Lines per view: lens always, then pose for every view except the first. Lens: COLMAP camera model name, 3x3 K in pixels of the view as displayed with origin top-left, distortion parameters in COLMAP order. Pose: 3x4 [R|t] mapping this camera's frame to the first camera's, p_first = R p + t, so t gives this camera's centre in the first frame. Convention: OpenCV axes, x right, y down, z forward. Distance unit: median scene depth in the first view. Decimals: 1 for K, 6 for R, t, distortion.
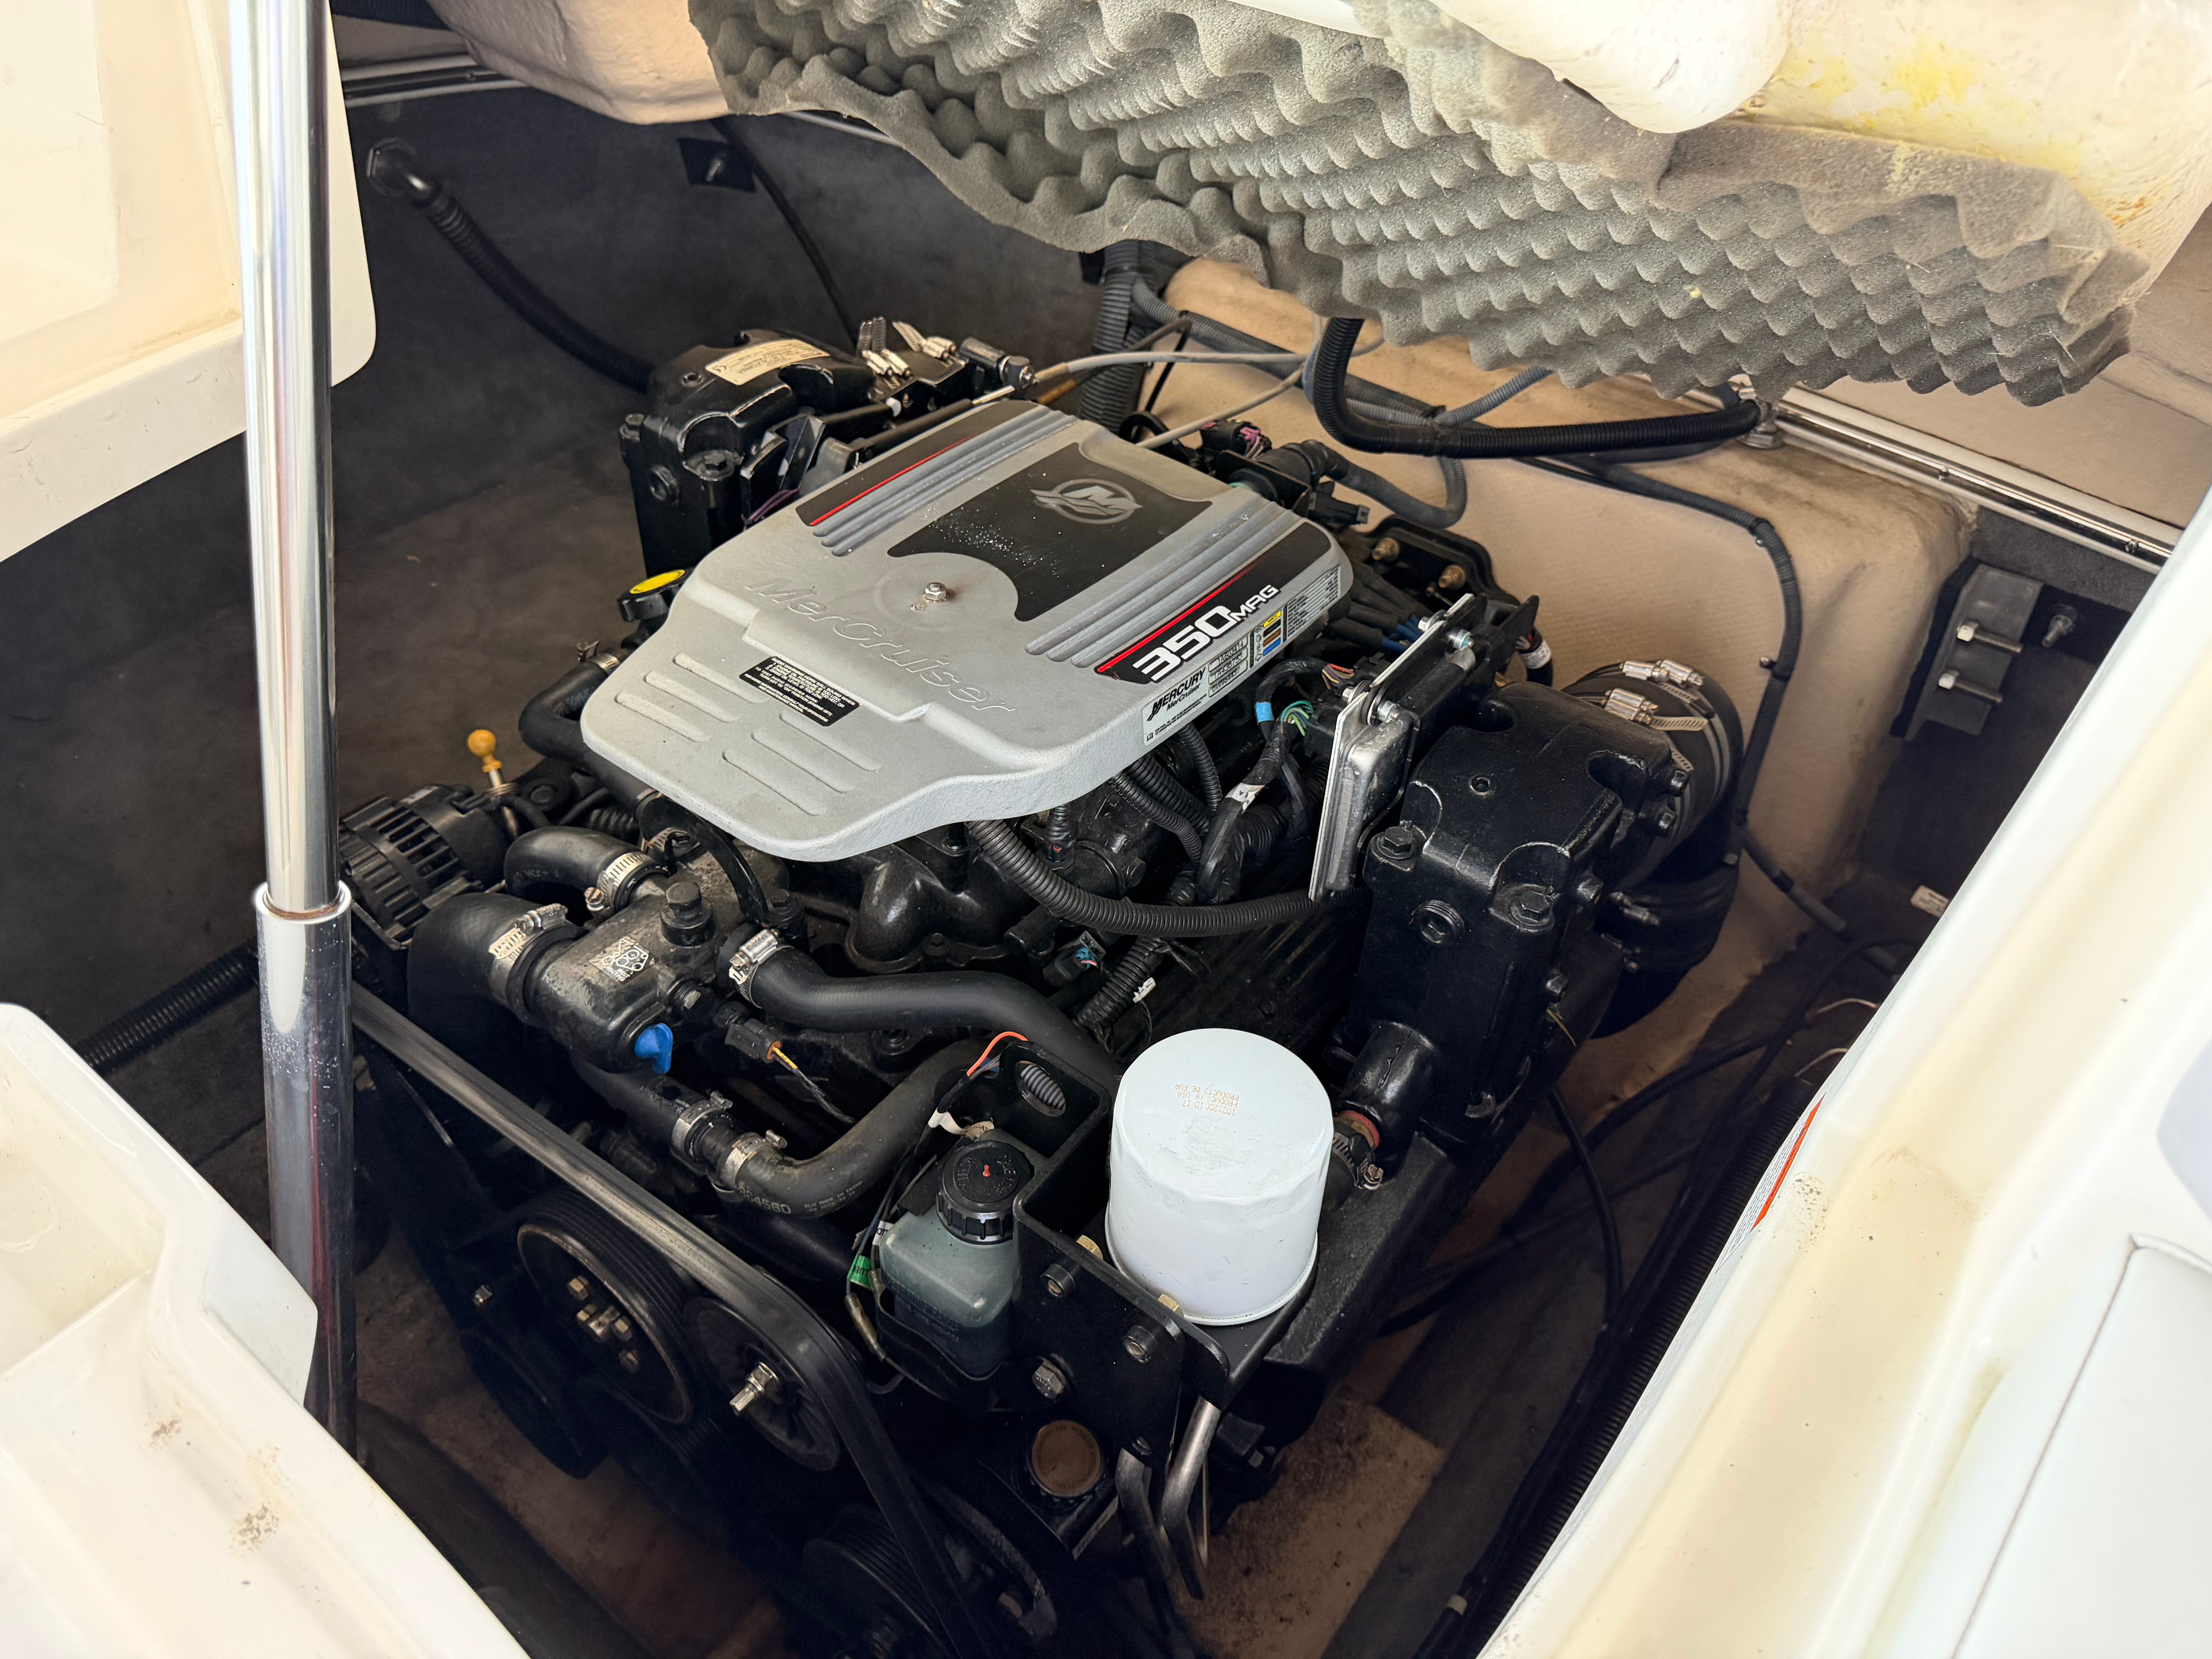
lens RADIAL K [[1635.1, 0, 1112.9], [0, 1635.1, 817.7], [0, 0, 1]] dist [0.038211, -0.005537]
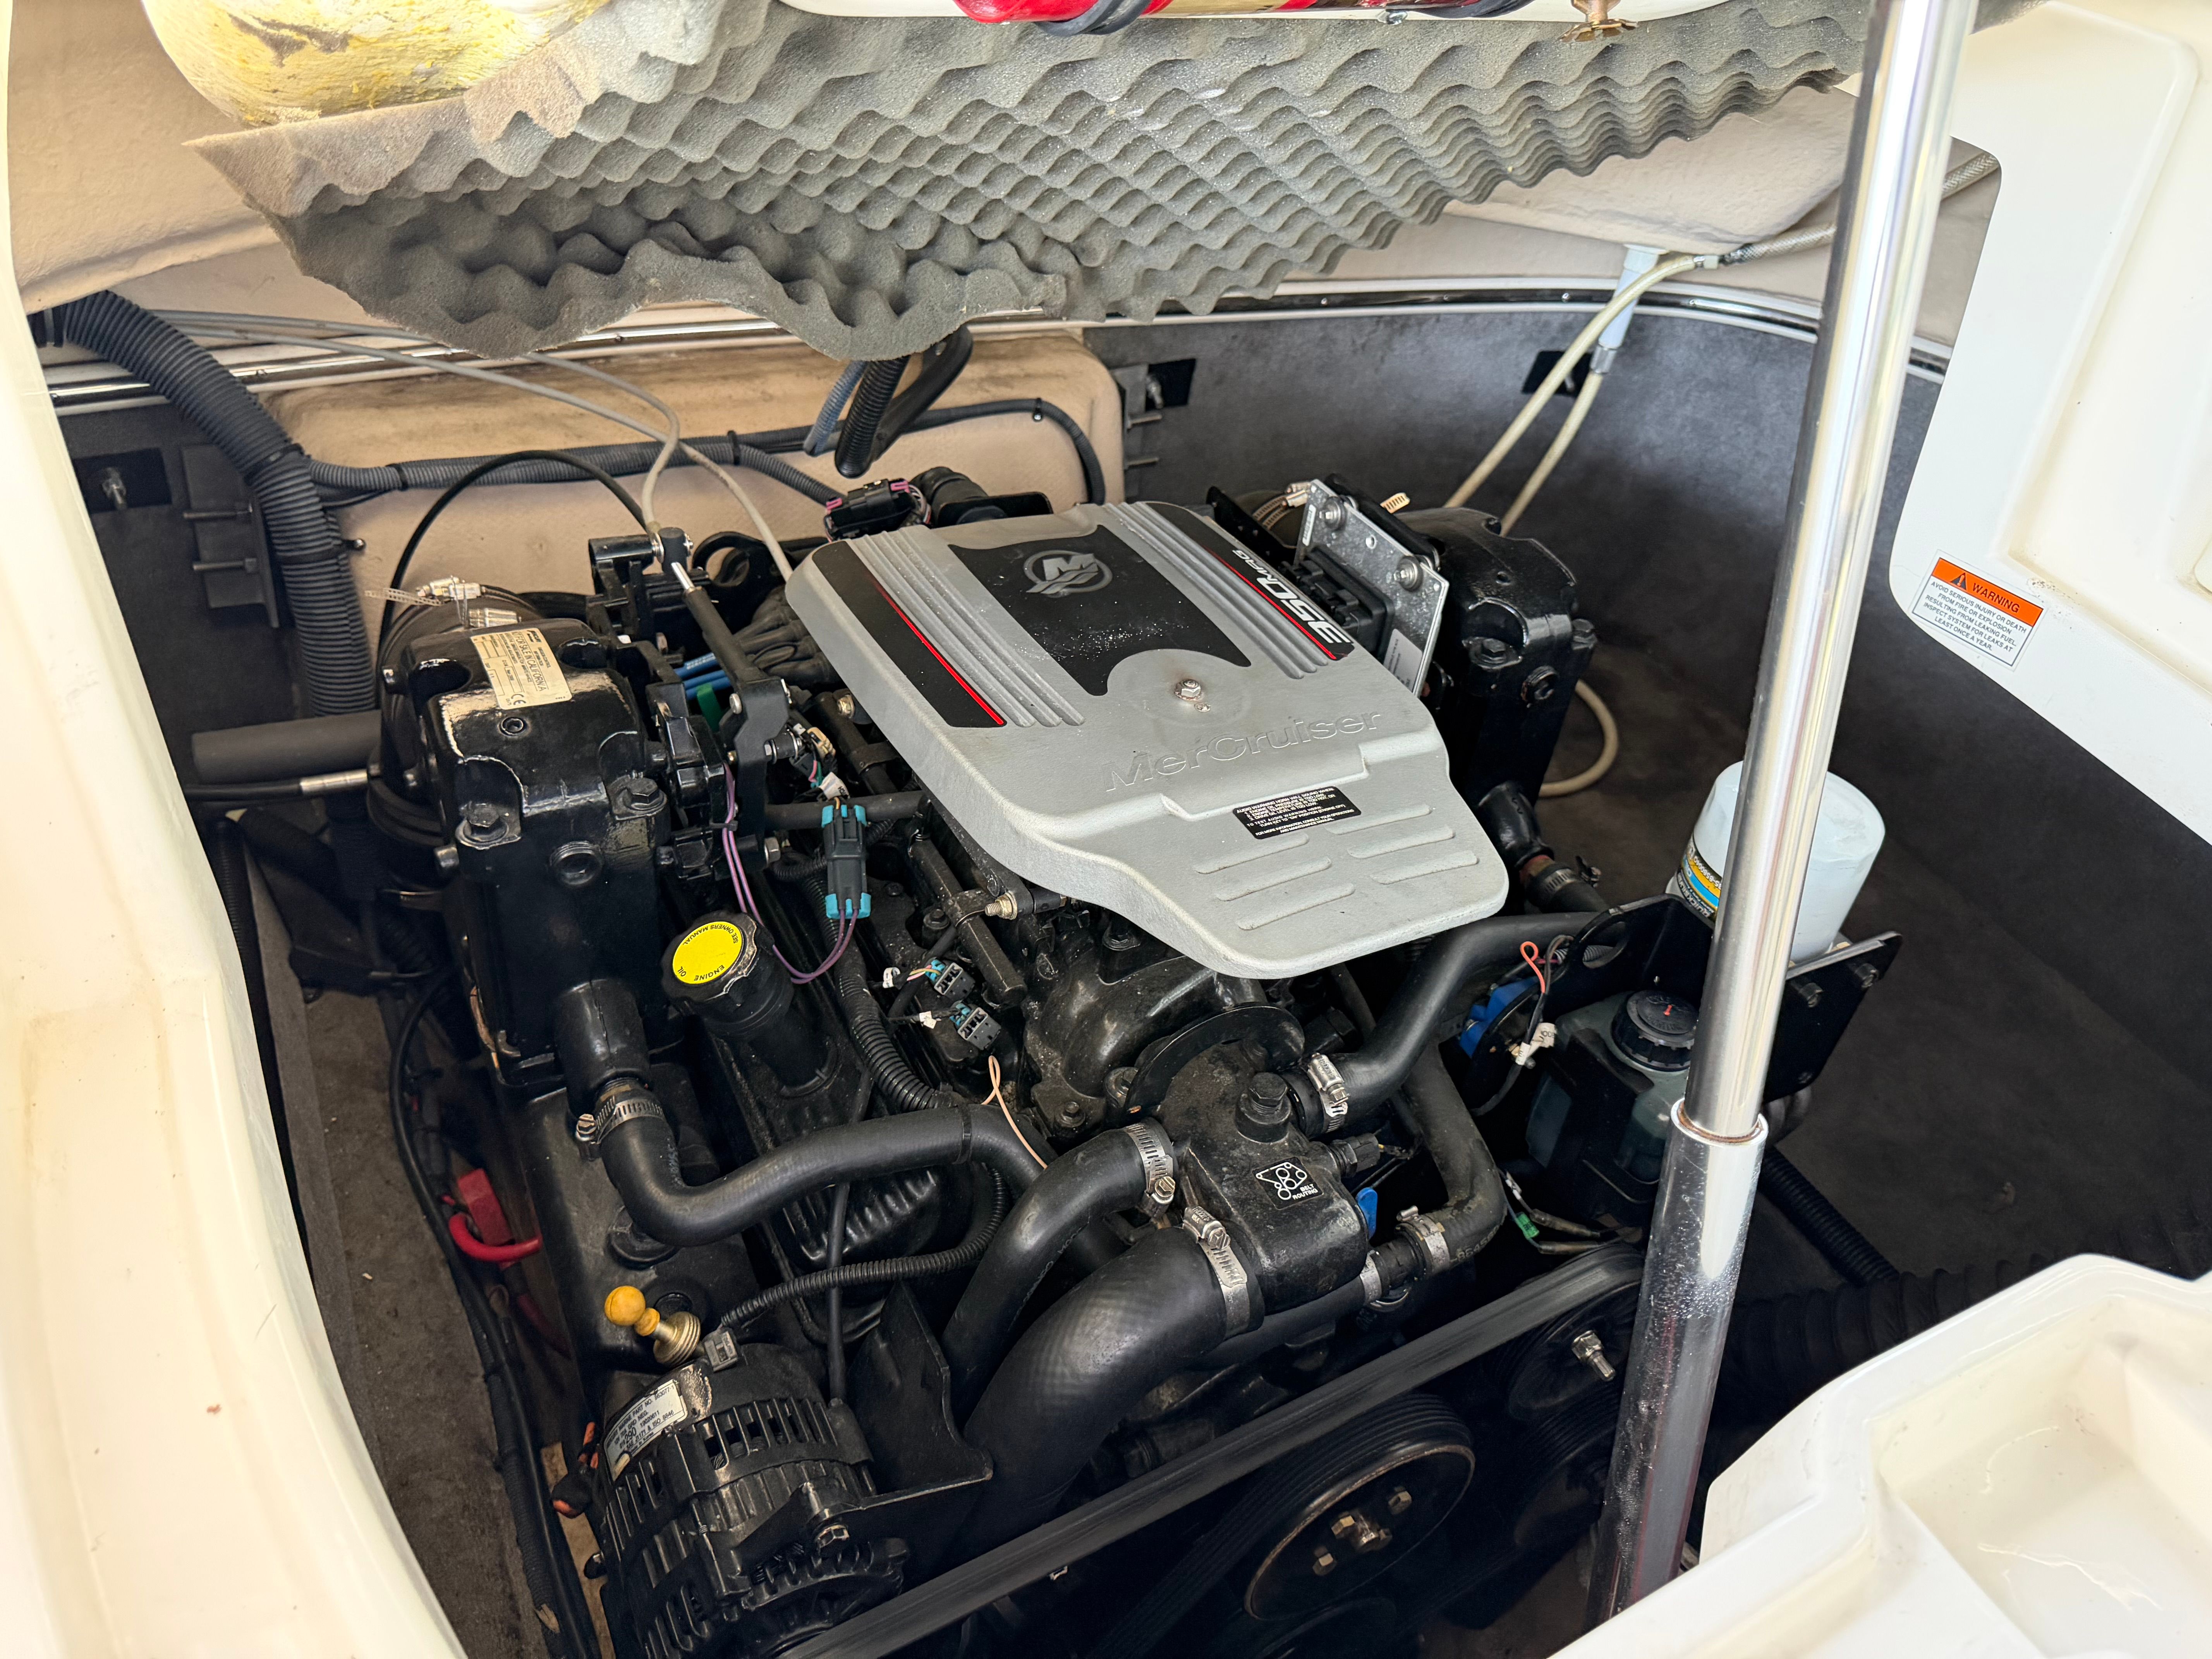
lens RADIAL K [[1635.1, 0, 1112.9], [0, 1635.1, 817.7], [0, 0, 1]] dist [0.038211, -0.005537]
pose [[0.409113, -0.555545, 0.723876, -0.792646], [0.530810, 0.790158, 0.306416, -0.362627], [-0.742204, 0.258882, 0.618153, 0.411493]]
